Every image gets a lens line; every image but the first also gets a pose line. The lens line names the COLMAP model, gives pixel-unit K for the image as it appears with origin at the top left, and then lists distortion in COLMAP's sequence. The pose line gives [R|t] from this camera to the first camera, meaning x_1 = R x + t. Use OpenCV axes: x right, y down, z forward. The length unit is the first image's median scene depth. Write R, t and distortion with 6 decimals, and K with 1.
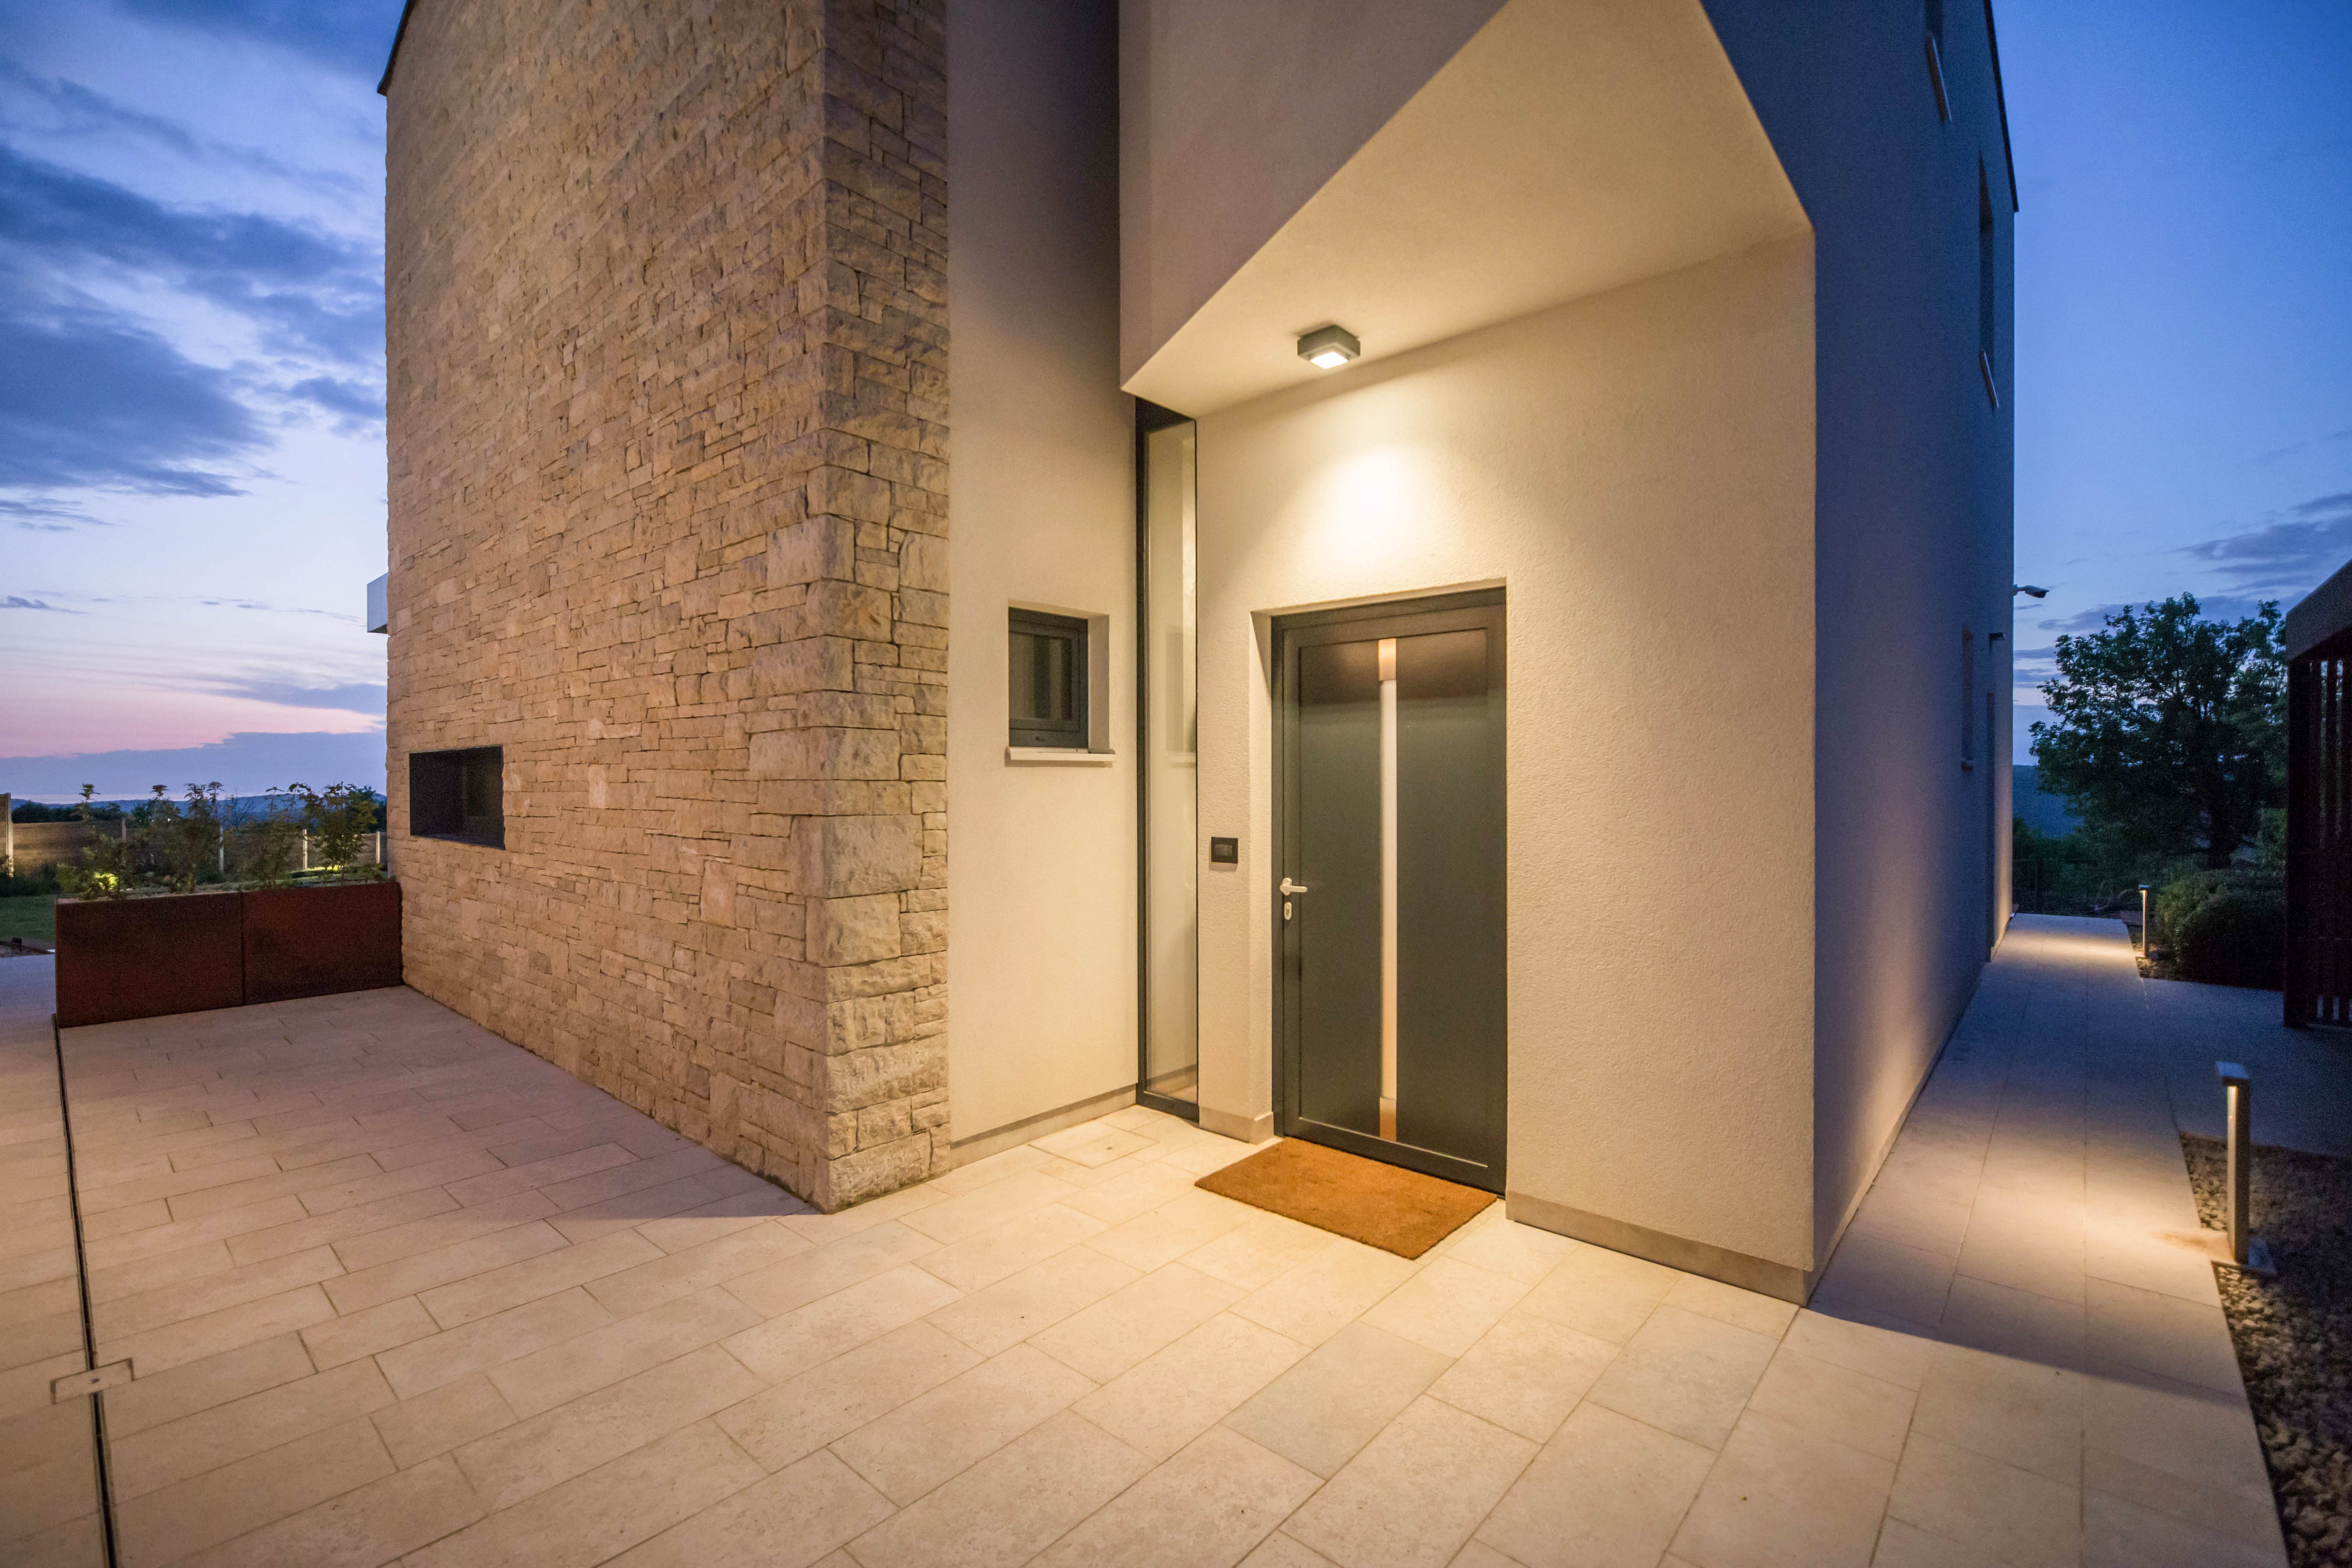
lens RADIAL K [[1027.9, 0, 1168.8], [0, 1027.9, 793.5], [0, 0, 1]] dist [-0.000141, -0.004686]
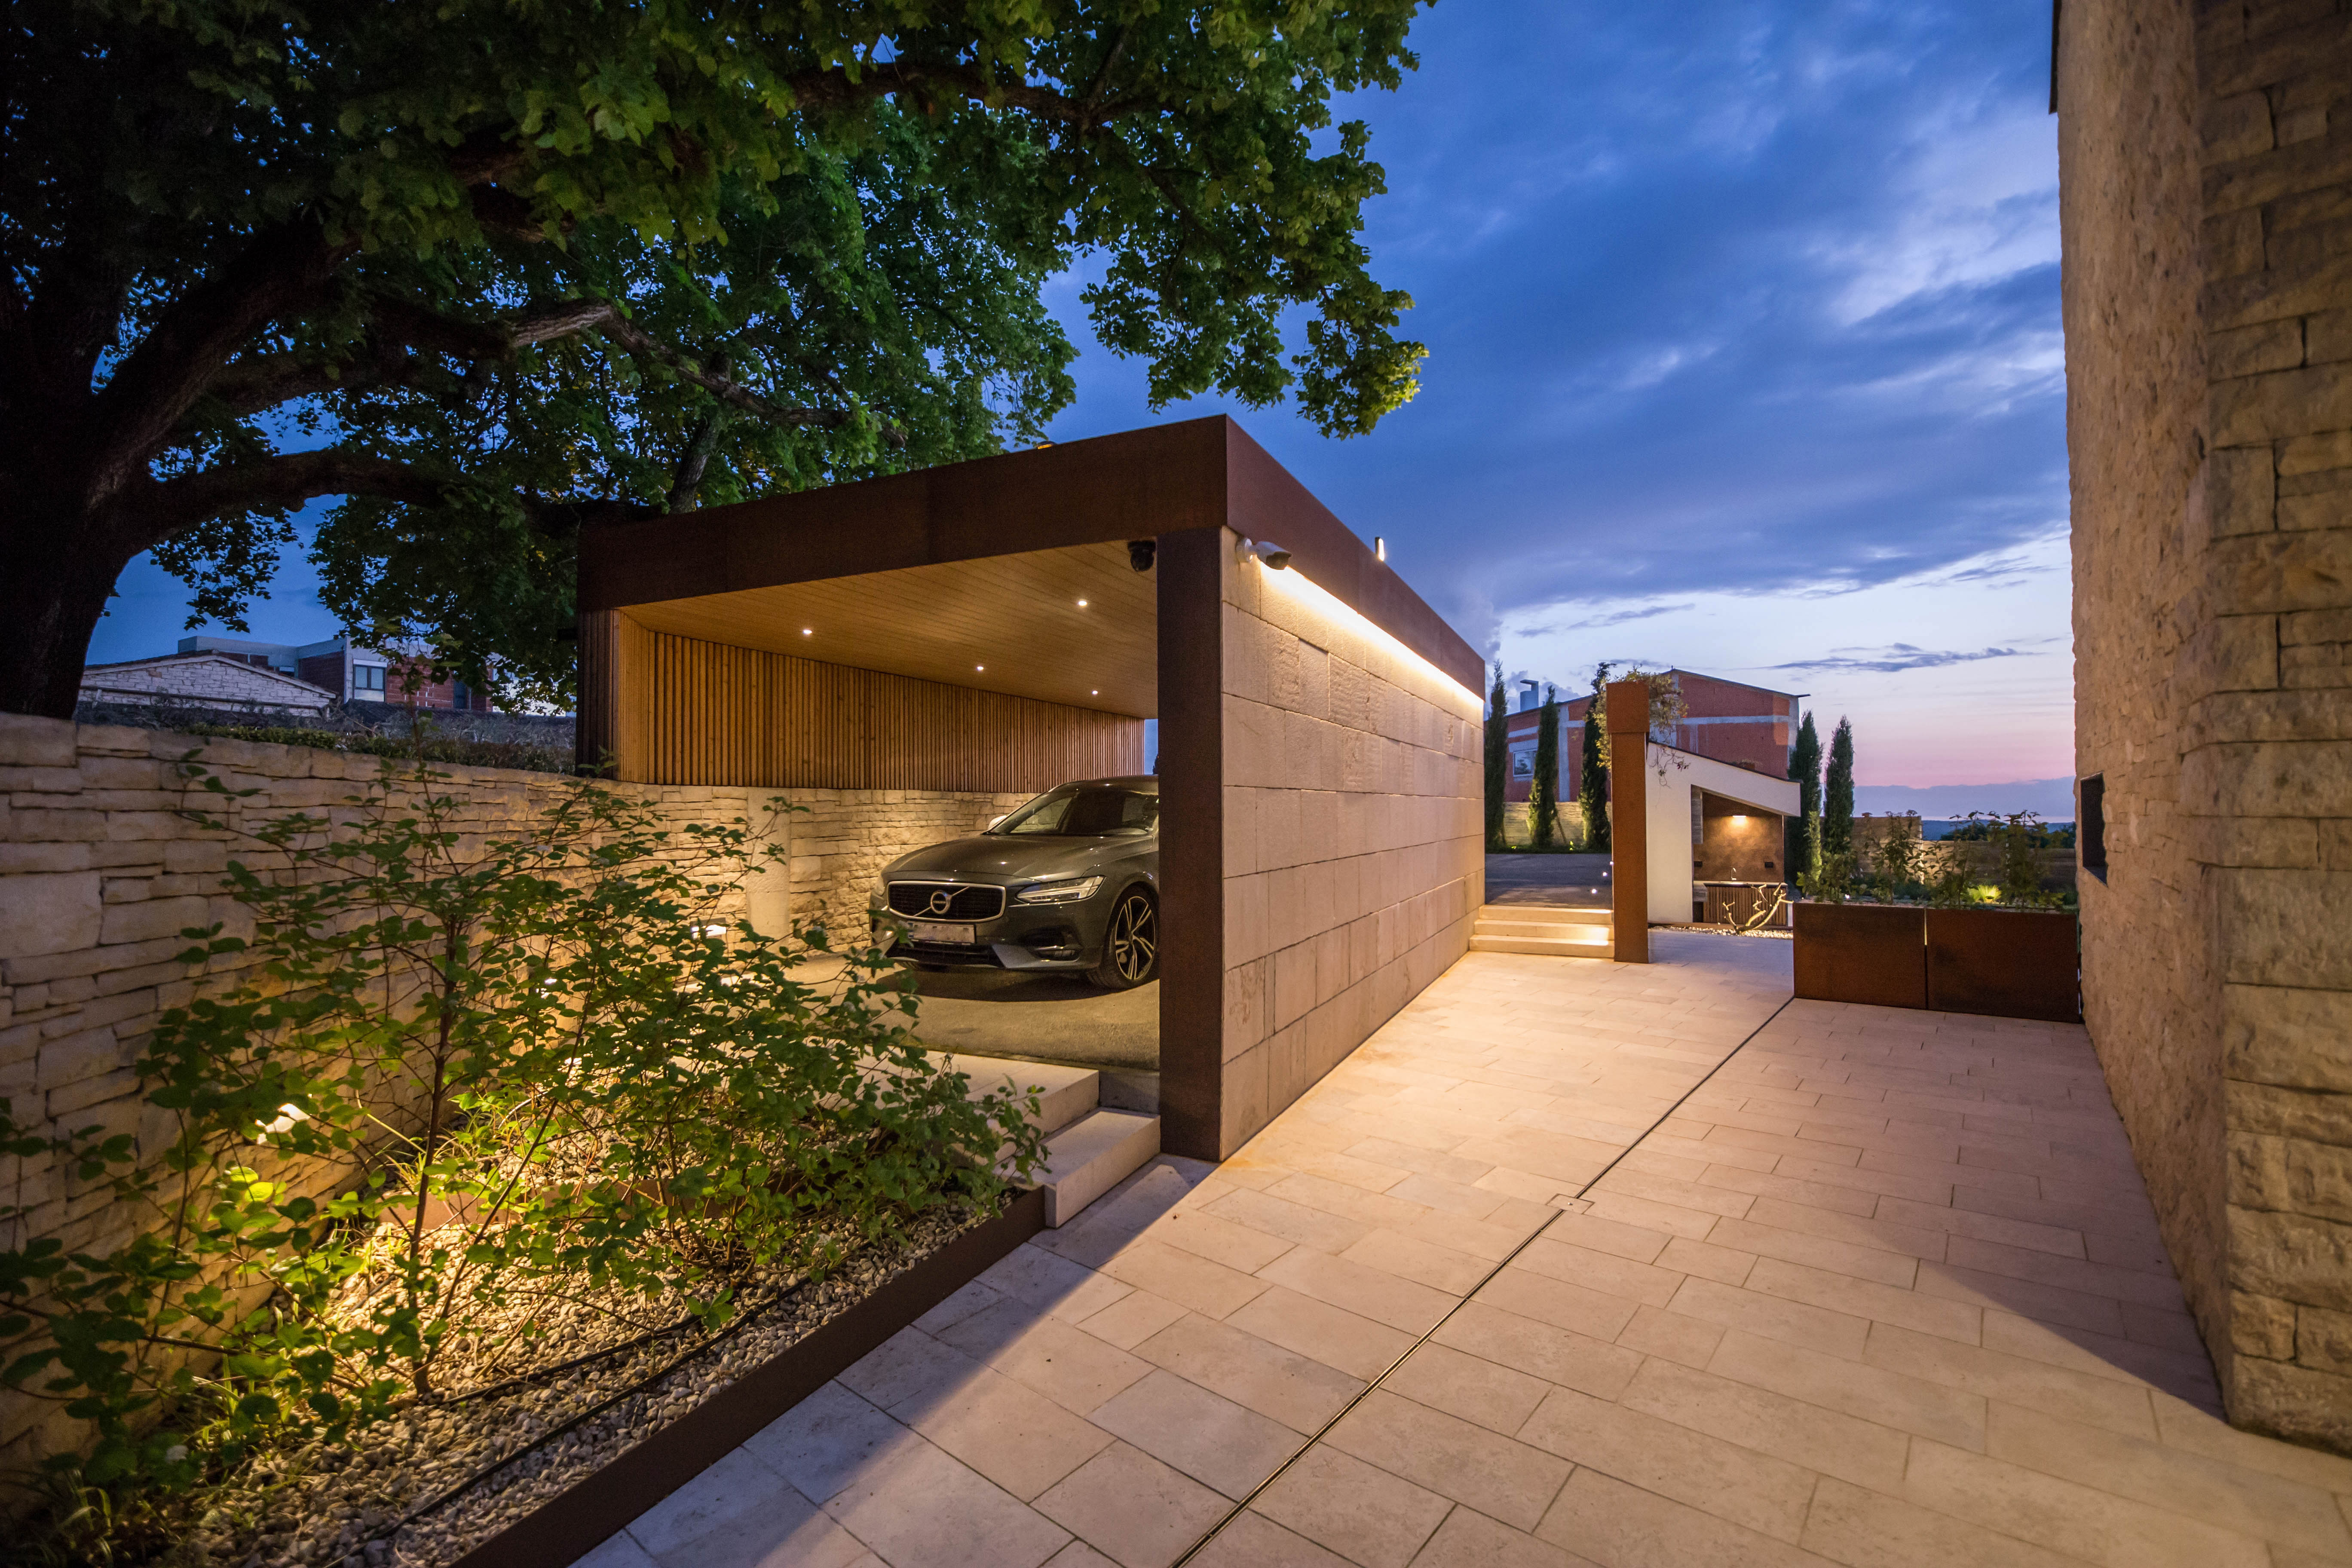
lens RADIAL K [[1027.8, 0, 1168.8], [0, 1027.8, 793.5], [0, 0, 1]] dist [-0.000141, -0.004686]
pose [[0.039610, -0.013051, -0.999130, 0.345979], [-0.009191, 0.999868, -0.013425, -0.013172], [0.999173, 0.009715, 0.039485, 0.230456]]
